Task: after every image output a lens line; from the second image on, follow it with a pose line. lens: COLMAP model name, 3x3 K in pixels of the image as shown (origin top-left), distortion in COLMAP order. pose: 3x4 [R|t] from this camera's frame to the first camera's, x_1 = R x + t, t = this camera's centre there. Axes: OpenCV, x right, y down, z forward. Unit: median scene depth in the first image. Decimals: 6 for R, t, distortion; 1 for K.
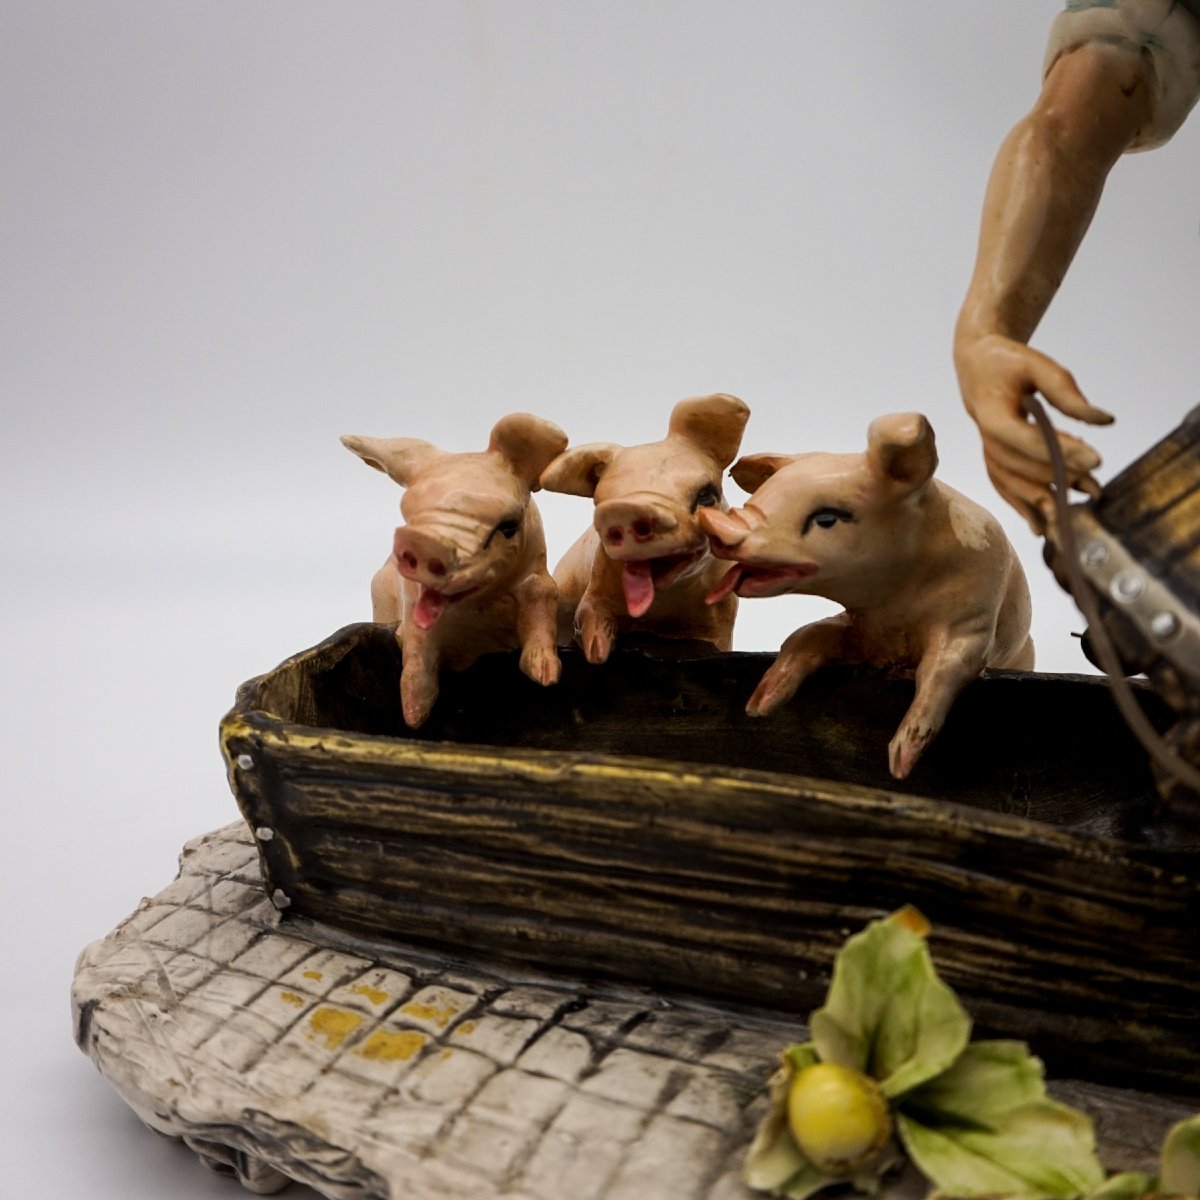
lens RADIAL K [[1249.8, 0, 595.6], [0, 1249.8, 545.3], [0, 0, 1]] dist [-0.027283, 0.022465]
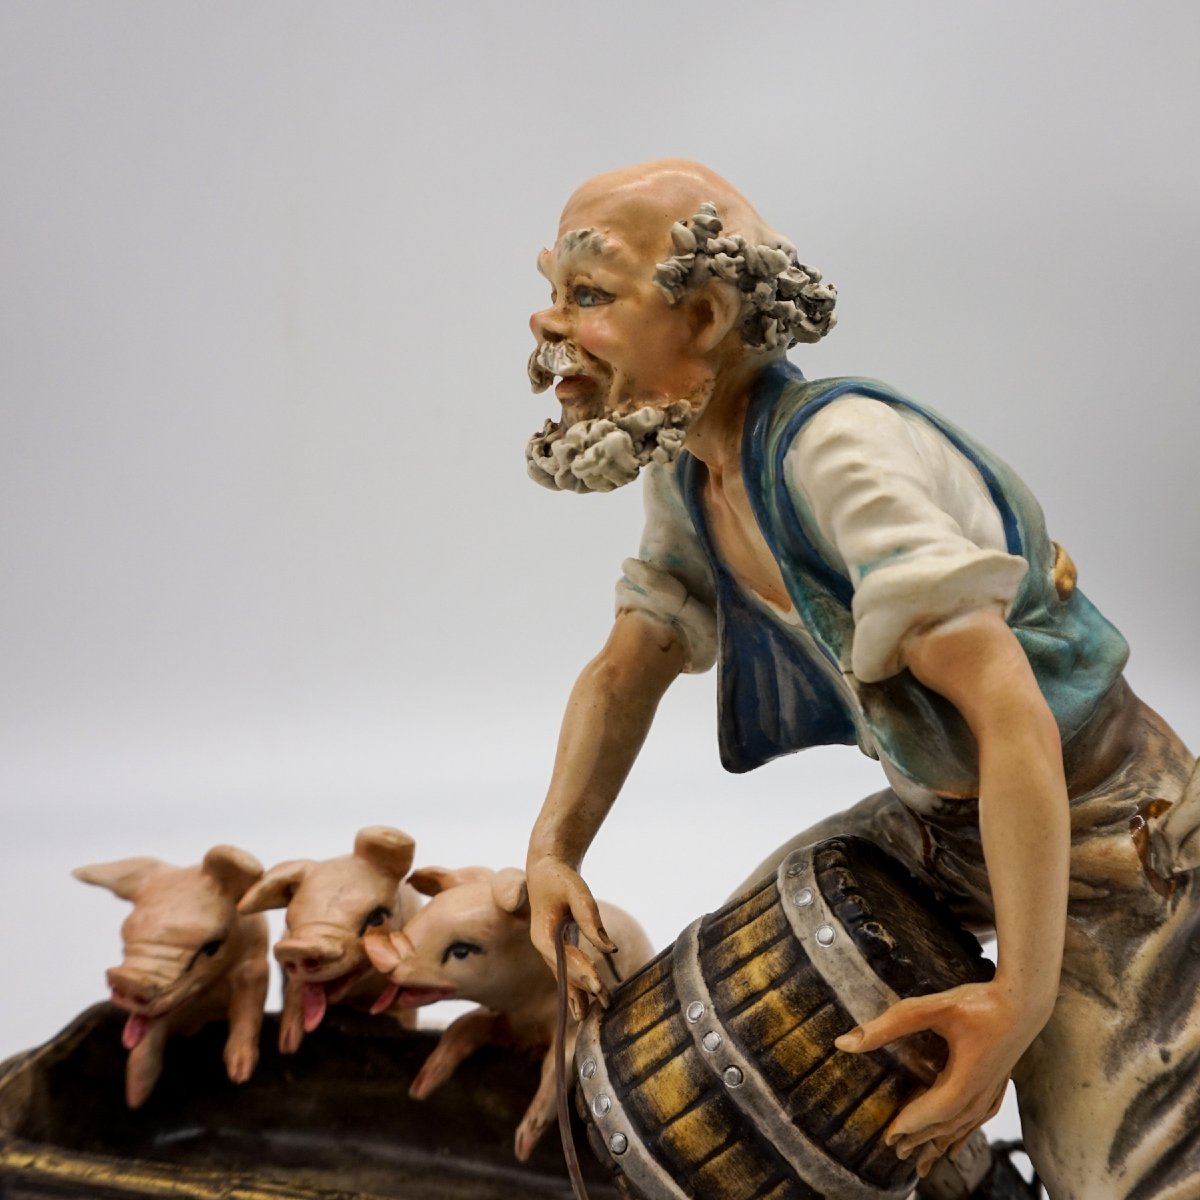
lens RADIAL K [[1249.8, 0, 595.6], [0, 1249.8, 545.3], [0, 0, 1]] dist [-0.027283, 0.022465]
pose [[0.997089, -0.002593, 0.076197, 0.238132], [0.007676, 0.997757, -0.066493, -0.360873], [-0.075854, 0.066885, 0.994873, -0.288886]]
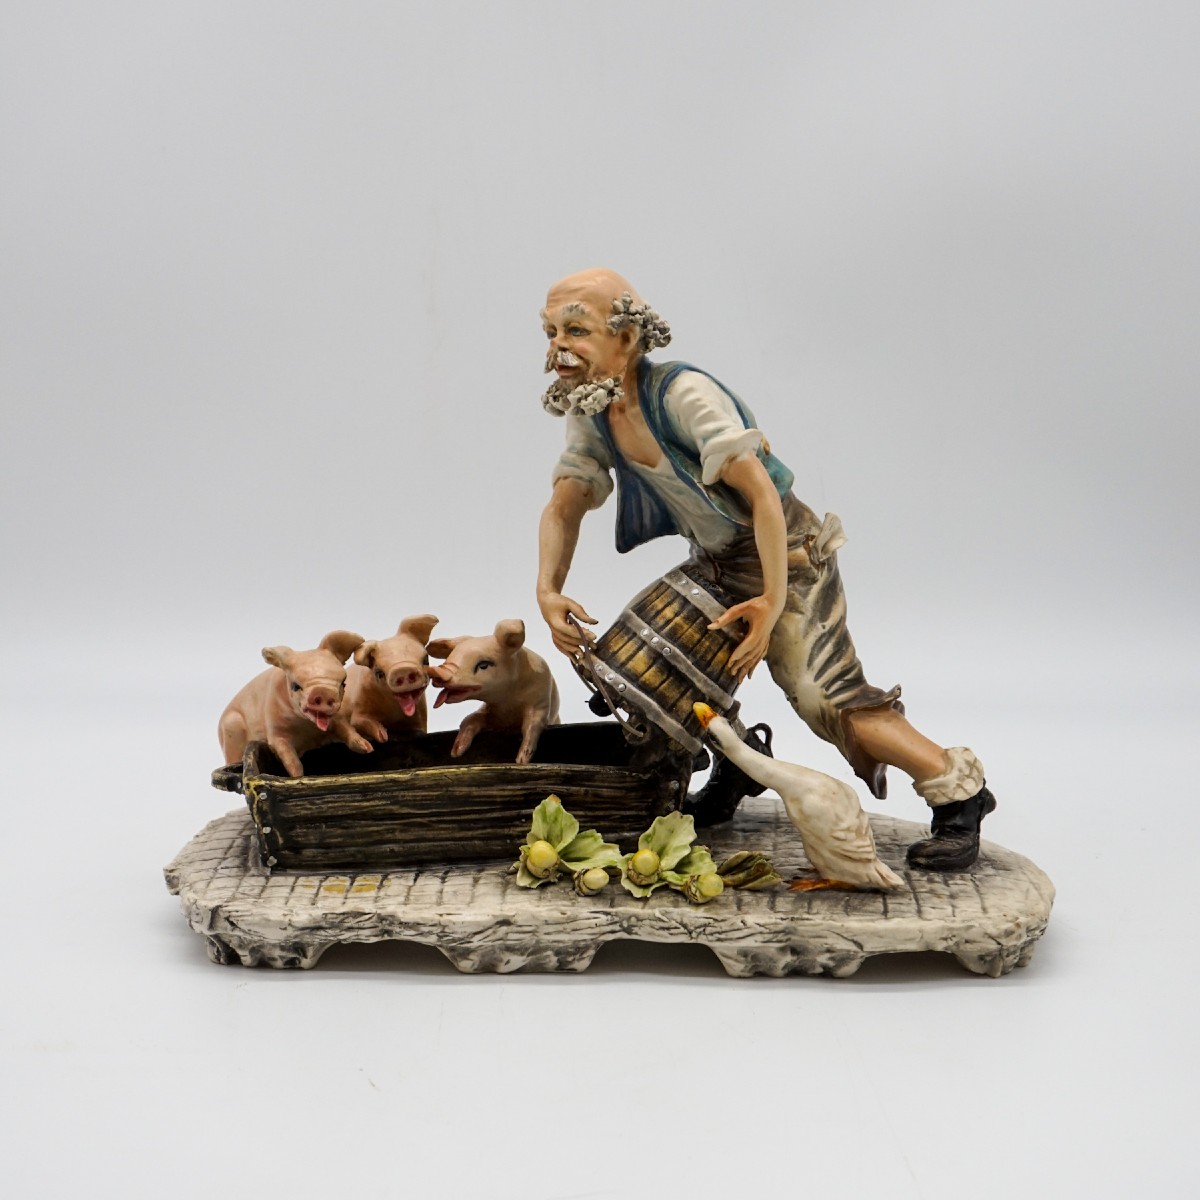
lens RADIAL K [[2122.9, 0, 596.9], [0, 2122.9, 562.3], [0, 0, 1]] dist [0.115932, 0.054604]
pose [[0.893566, -0.071767, 0.443158, -1.473240], [0.103443, 0.993491, -0.047688, -0.001757], [-0.436852, 0.088454, 0.895174, -2.869299]]
